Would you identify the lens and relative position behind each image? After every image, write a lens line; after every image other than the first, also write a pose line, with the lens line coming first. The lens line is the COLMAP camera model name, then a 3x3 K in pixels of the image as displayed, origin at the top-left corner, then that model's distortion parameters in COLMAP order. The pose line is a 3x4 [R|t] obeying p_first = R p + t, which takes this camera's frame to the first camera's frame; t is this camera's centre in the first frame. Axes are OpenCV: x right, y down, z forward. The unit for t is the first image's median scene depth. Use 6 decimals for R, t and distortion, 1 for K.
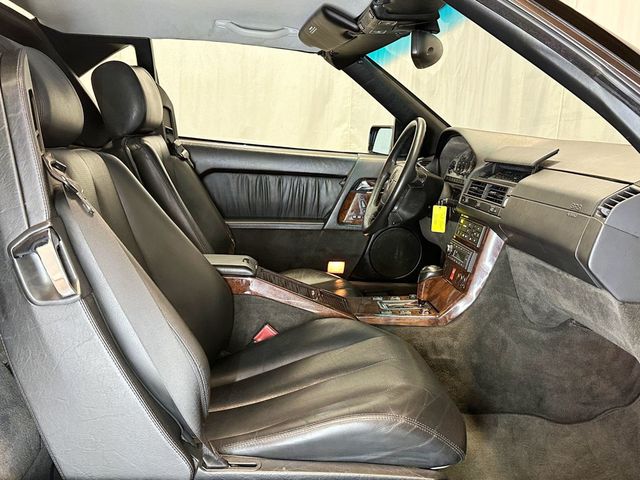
lens RADIAL K [[624.6, 0, 320.0], [0, 624.6, 240.0], [0, 0, 1]] dist [0.152936, -0.373100]
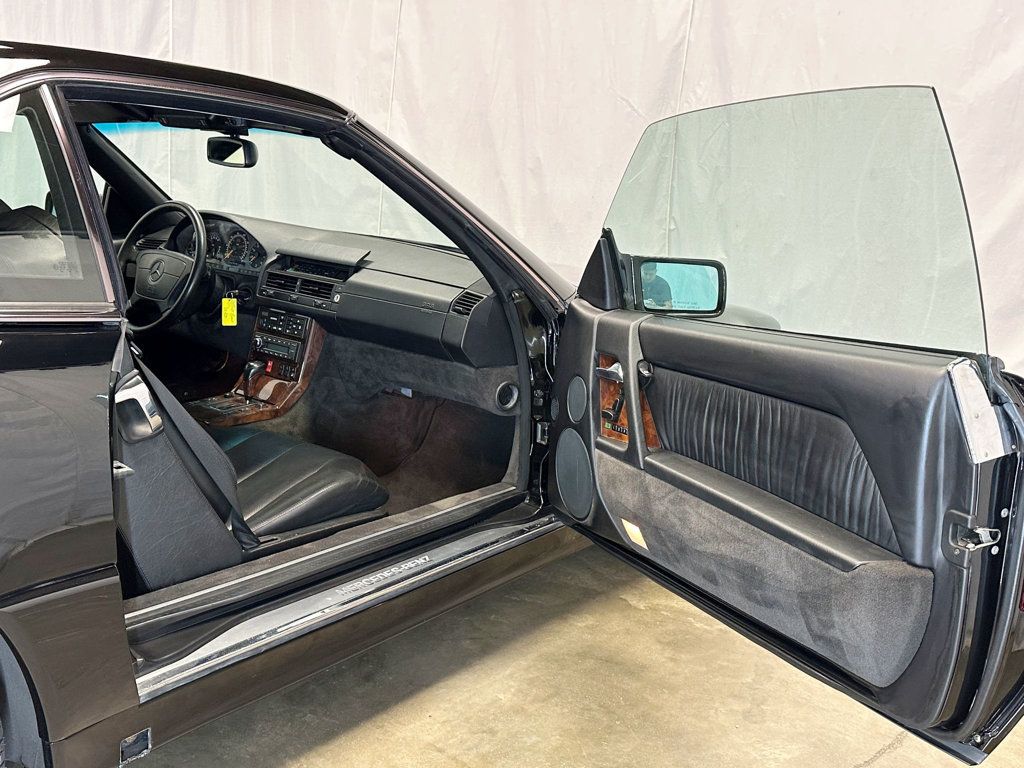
lens RADIAL K [[999.3, 0, 512.0], [0, 999.3, 384.0], [0, 0, 1]] dist [0.152936, -0.373100]
pose [[0.681371, -0.160220, 0.714187, -0.751321], [0.086863, 0.986553, 0.138450, -0.119188], [-0.726766, -0.032299, 0.686126, -0.453795]]
